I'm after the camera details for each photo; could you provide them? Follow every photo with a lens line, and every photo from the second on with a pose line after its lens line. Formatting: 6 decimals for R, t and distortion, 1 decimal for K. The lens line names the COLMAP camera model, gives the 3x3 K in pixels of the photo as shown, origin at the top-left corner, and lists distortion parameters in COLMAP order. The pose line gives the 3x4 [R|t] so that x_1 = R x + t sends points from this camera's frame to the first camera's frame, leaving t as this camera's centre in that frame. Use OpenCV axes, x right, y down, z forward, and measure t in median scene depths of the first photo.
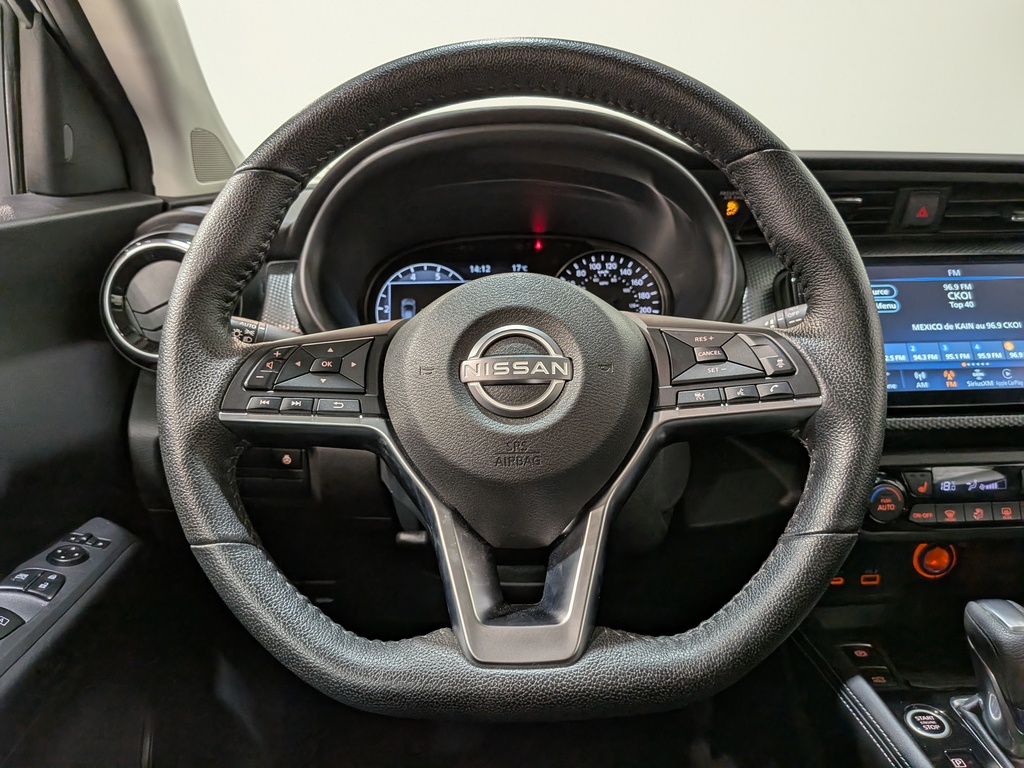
lens RADIAL K [[745.9, 0, 506.8], [0, 745.9, 376.3], [0, 0, 1]] dist [0.058907, -0.105590]
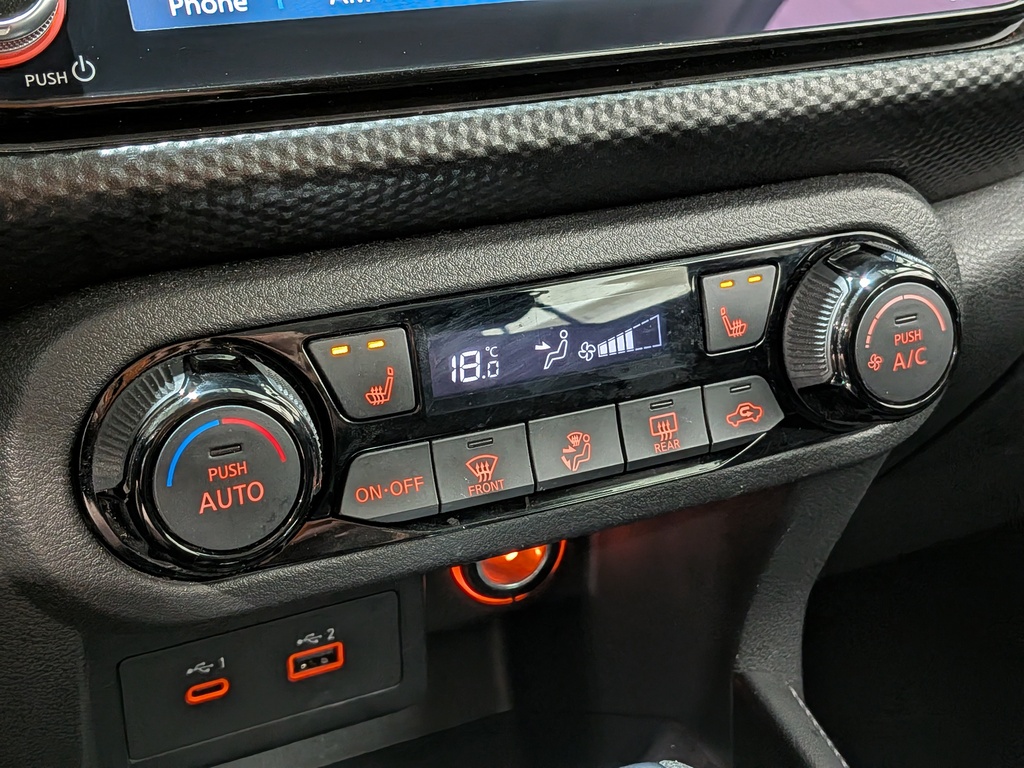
lens RADIAL K [[1488.0, 0, 517.9], [0, 1488.0, 376.7], [0, 0, 1]] dist [0.073724, 0.000000]
pose [[0.902732, -0.146850, 0.404365, 0.385978], [0.065080, 0.975734, 0.209063, 0.037852], [-0.425253, -0.162412, 0.890383, 0.514577]]
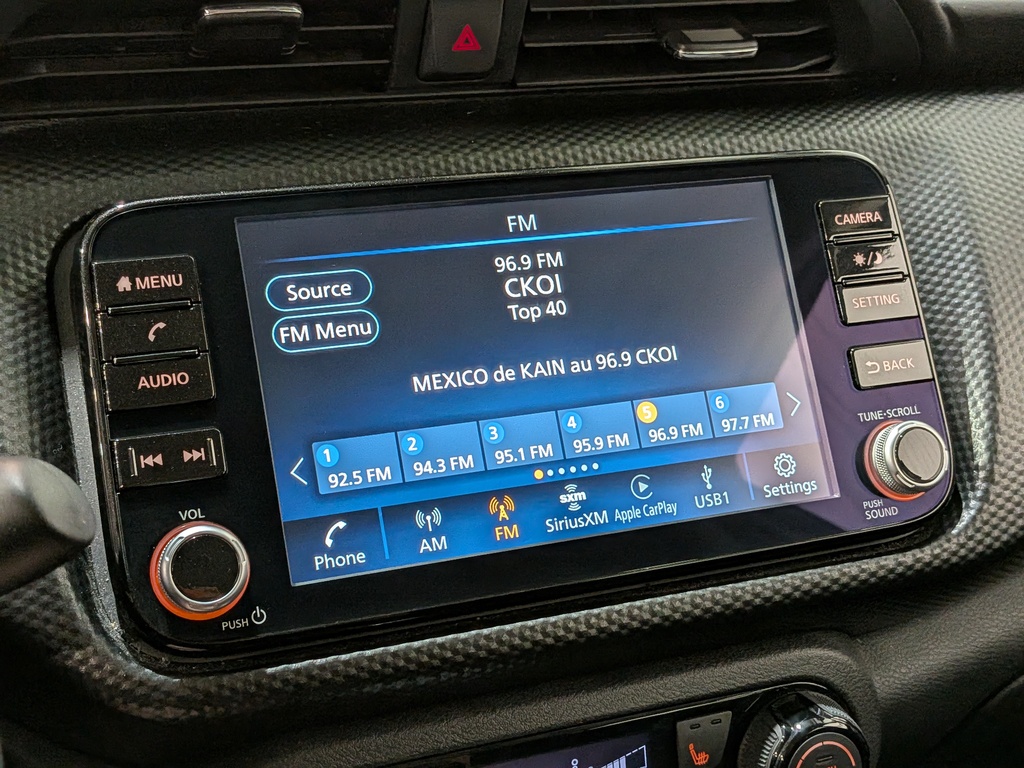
lens RADIAL K [[1488.0, 0, 508.5], [0, 1488.0, 379.4], [0, 0, 1]] dist [0.073724, 0.000000]
pose [[0.933273, -0.087319, 0.348392, 0.338370], [0.041182, 0.989615, 0.137714, -0.174814], [-0.356799, -0.114178, 0.927177, 0.305957]]
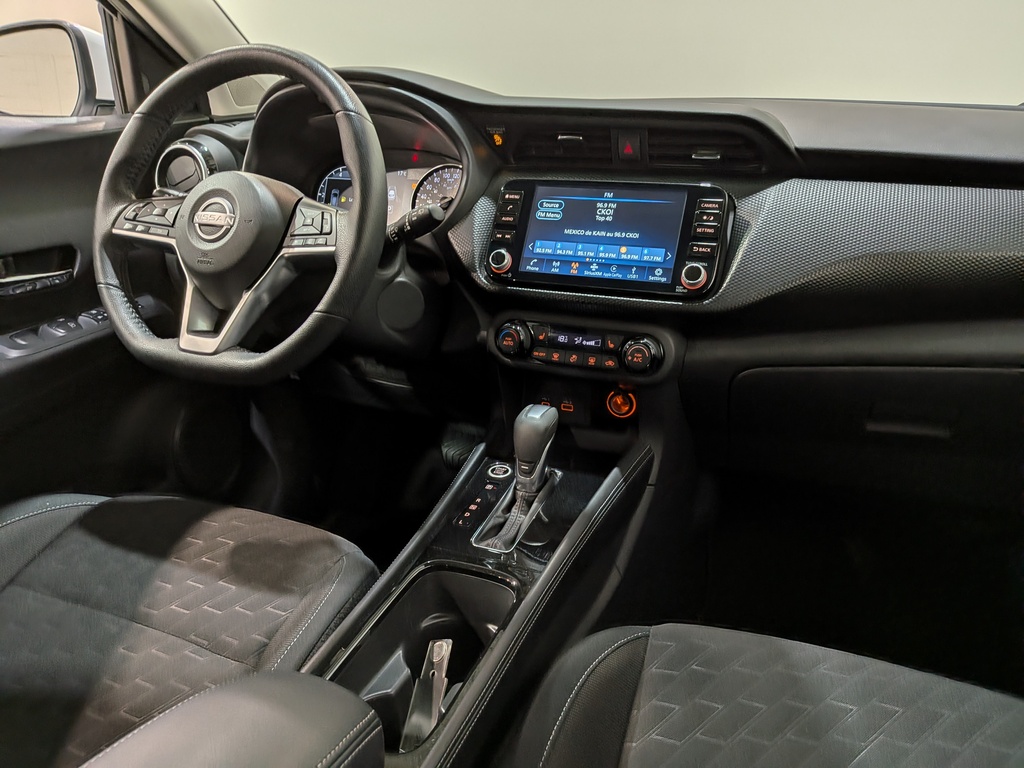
lens RADIAL K [[745.9, 0, 514.2], [0, 745.9, 416.3], [0, 0, 1]] dist [0.058907, -0.105590]
pose [[0.923001, 0.173648, -0.343388, 1.059079], [-0.112695, 0.975245, 0.190255, 0.022318], [0.367925, -0.136907, 0.919721, -0.460557]]
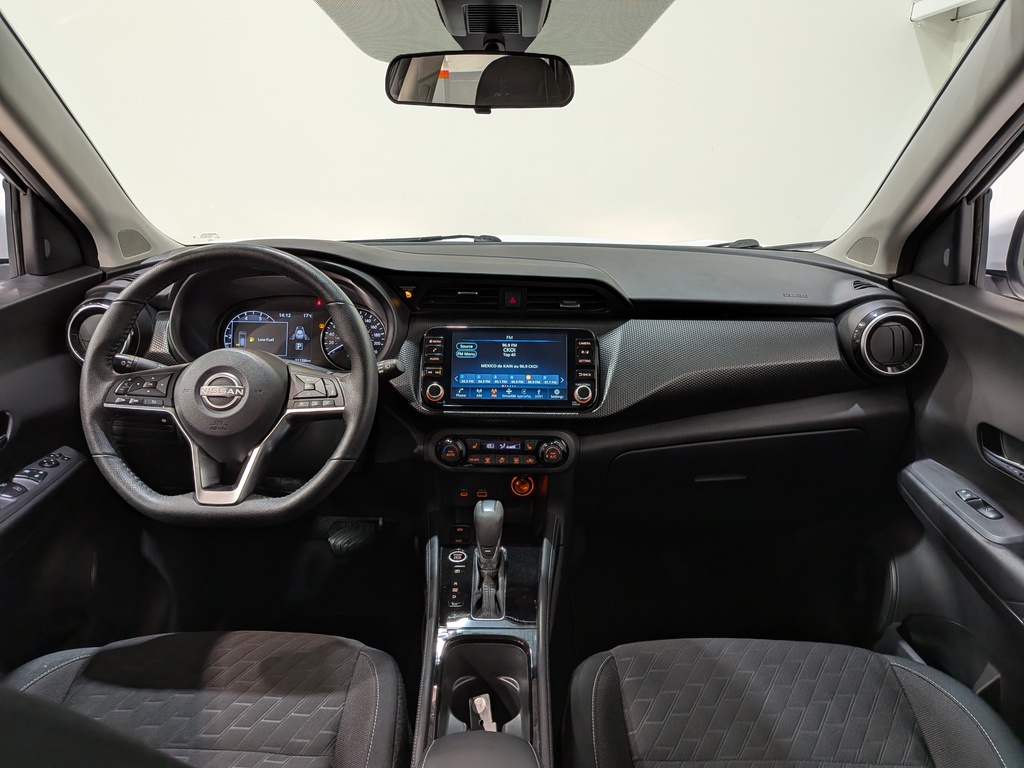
lens RADIAL K [[745.9, 0, 507.0], [0, 745.9, 399.0], [0, 0, 1]] dist [0.058907, -0.105590]
pose [[0.999225, 0.039200, -0.003554, 0.642429], [-0.038729, 0.995281, 0.088969, -0.160850], [0.007025, -0.088763, 0.996028, -0.984503]]
